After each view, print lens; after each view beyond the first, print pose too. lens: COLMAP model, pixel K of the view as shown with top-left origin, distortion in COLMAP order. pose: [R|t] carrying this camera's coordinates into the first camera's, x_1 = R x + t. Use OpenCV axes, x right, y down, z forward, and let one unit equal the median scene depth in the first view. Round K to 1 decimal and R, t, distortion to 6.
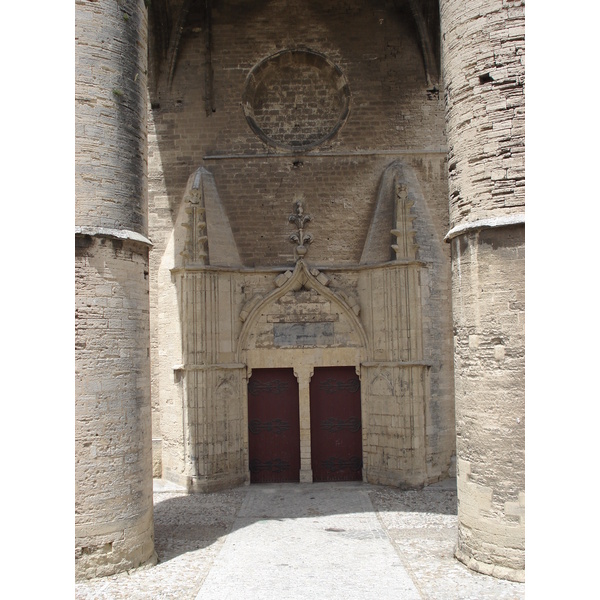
lens RADIAL K [[655.4, 0, 300.0], [0, 655.4, 300.0], [0, 0, 1]] dist [-0.090187, -0.005297]
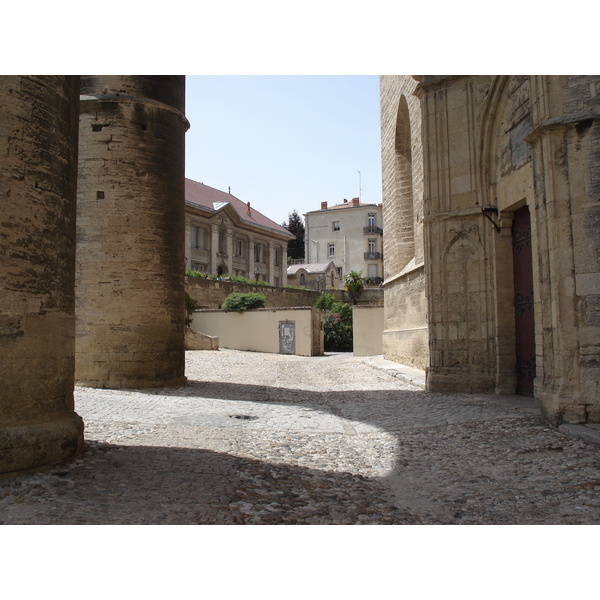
lens RADIAL K [[655.4, 0, 300.0], [0, 655.4, 300.0], [0, 0, 1]] dist [-0.090187, -0.005297]
pose [[0.055685, -0.042577, -0.997540, 0.554510], [0.077878, 0.996232, -0.038173, 0.205164], [0.995406, -0.075561, 0.058791, 0.788291]]
